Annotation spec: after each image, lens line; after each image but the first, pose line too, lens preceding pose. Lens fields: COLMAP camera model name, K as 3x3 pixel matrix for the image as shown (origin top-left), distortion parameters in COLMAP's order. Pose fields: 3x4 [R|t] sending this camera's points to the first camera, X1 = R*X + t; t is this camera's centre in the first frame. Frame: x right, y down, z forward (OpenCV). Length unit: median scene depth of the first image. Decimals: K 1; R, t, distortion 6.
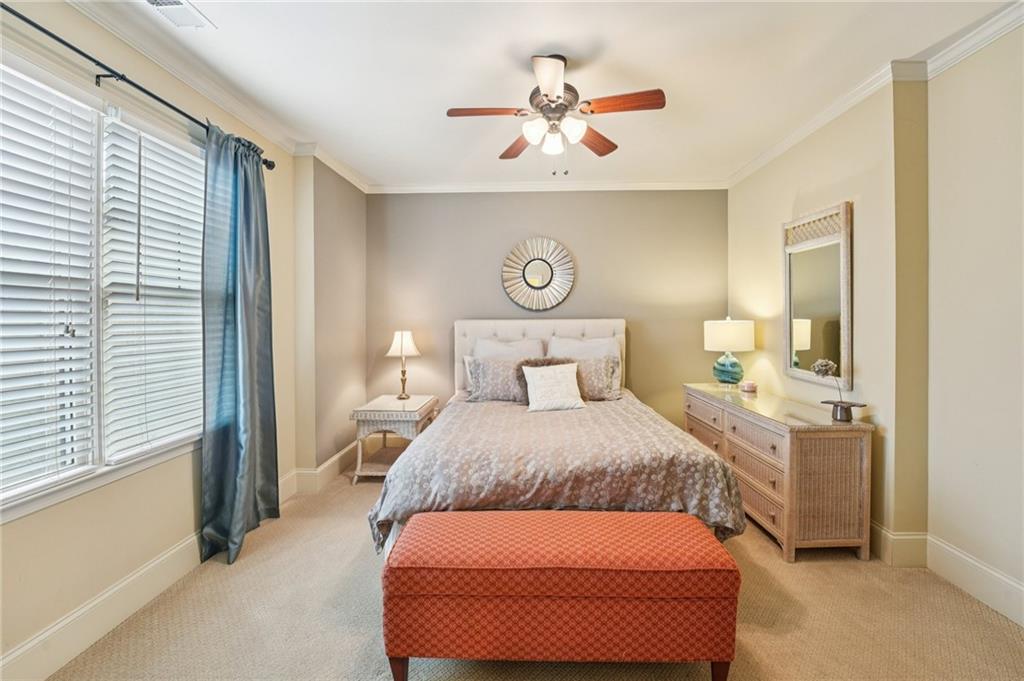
lens RADIAL K [[422.4, 0, 520.9], [0, 422.4, 322.1], [0, 0, 1]] dist [-0.031039, -0.000032]
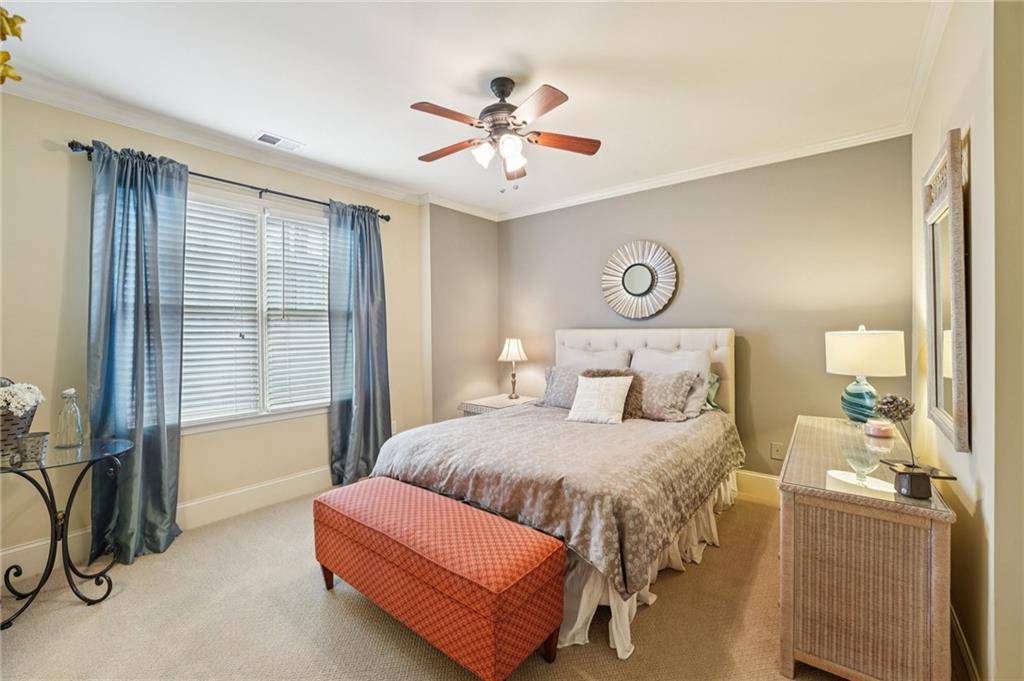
lens RADIAL K [[417.3, 0, 509.3], [0, 417.3, 336.6], [0, 0, 1]] dist [-0.025435, 0.000323]
pose [[0.792028, 0.012525, -0.610356, 0.498575], [-0.003782, 0.999871, 0.015611, -0.003496], [0.610473, -0.010056, 0.791973, 0.122899]]
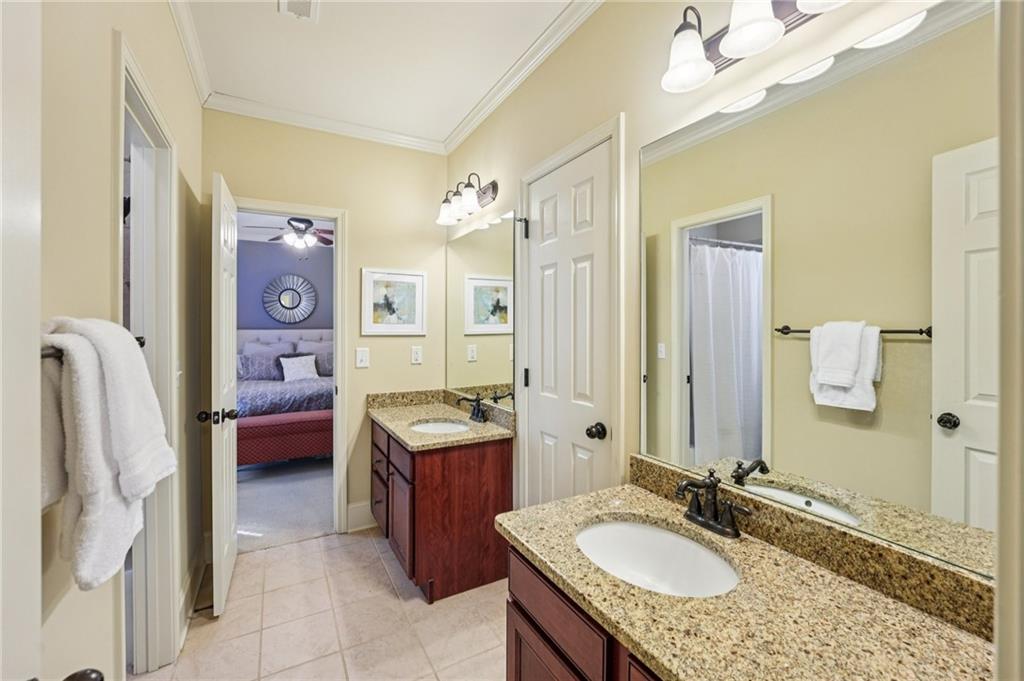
lens RADIAL K [[425.0, 0, 512.0], [0, 425.0, 327.8], [0, 0, 1]] dist [-0.044772, 0.000064]
pose [[0.861377, 0.002573, 0.507960, -0.048851], [0.002624, 0.999951, -0.009515, 0.006204], [-0.507960, 0.009529, 0.861328, -0.909122]]
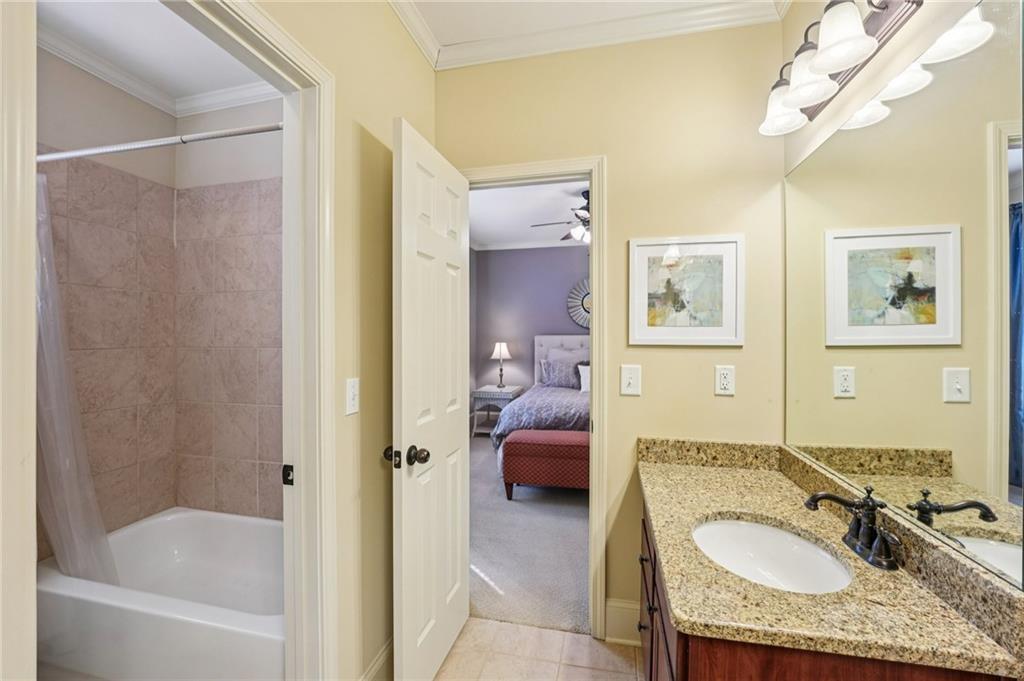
lens RADIAL K [[416.5, 0, 507.6], [0, 416.5, 333.3], [0, 0, 1]] dist [-0.022755, 0.000269]
pose [[0.975514, 0.001126, -0.219936, 0.091408], [-0.003229, 0.999952, -0.009201, 0.002596], [0.219915, 0.009686, 0.975471, -0.571275]]
